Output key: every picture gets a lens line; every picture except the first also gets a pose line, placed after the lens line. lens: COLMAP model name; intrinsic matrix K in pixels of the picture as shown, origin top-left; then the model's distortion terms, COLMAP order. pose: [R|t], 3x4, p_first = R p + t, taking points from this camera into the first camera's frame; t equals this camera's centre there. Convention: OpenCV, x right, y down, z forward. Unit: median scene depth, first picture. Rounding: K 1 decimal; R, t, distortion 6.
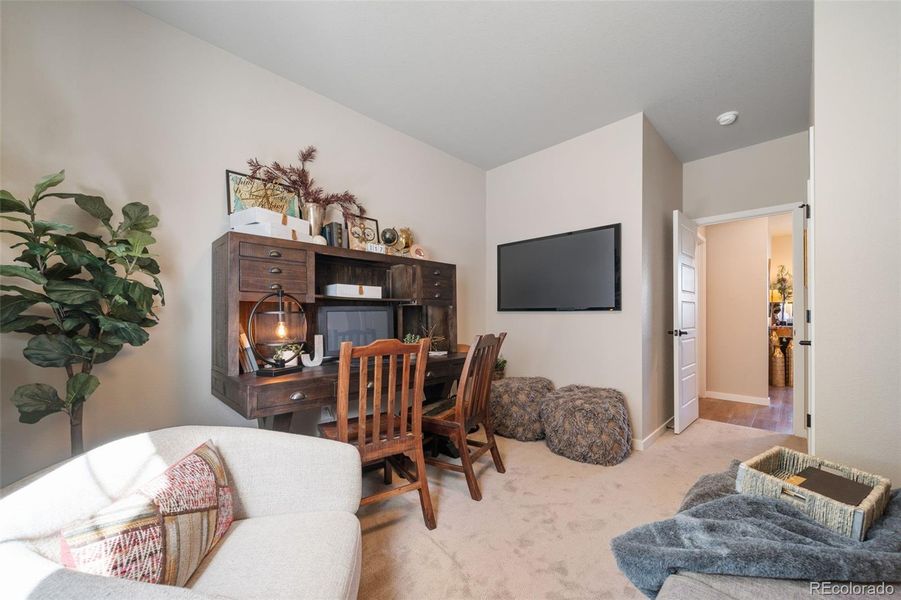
lens RADIAL K [[323.2, 0, 439.1], [0, 323.2, 312.2], [0, 0, 1]] dist [-0.000844, -0.000196]
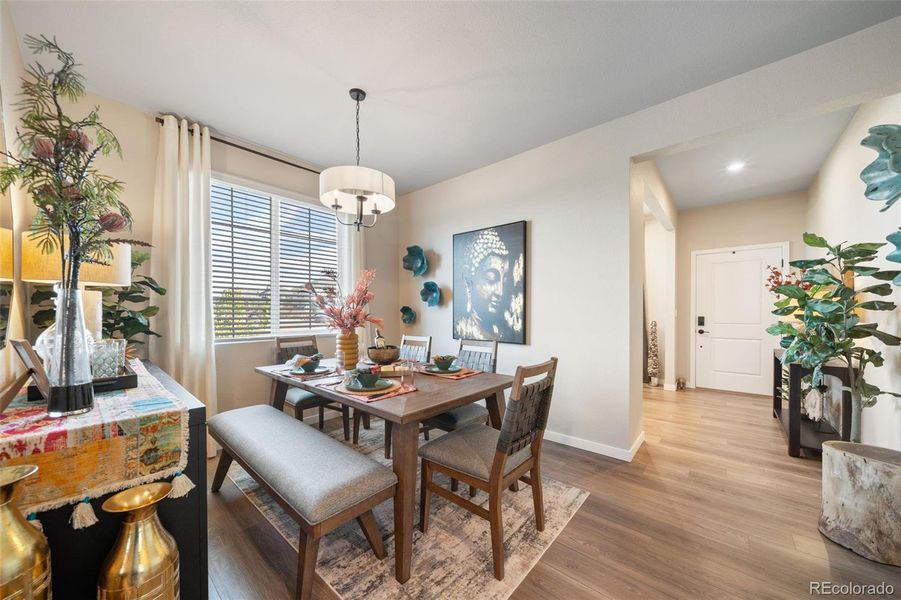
lens RADIAL K [[323.2, 0, 439.1], [0, 323.2, 312.2], [0, 0, 1]] dist [-0.000844, -0.000196]
pose [[-0.107983, -0.002126, 0.994150, 0.832757], [0.000828, 0.999997, 0.002228, -0.009499], [-0.994152, 0.001064, -0.107981, 0.784852]]
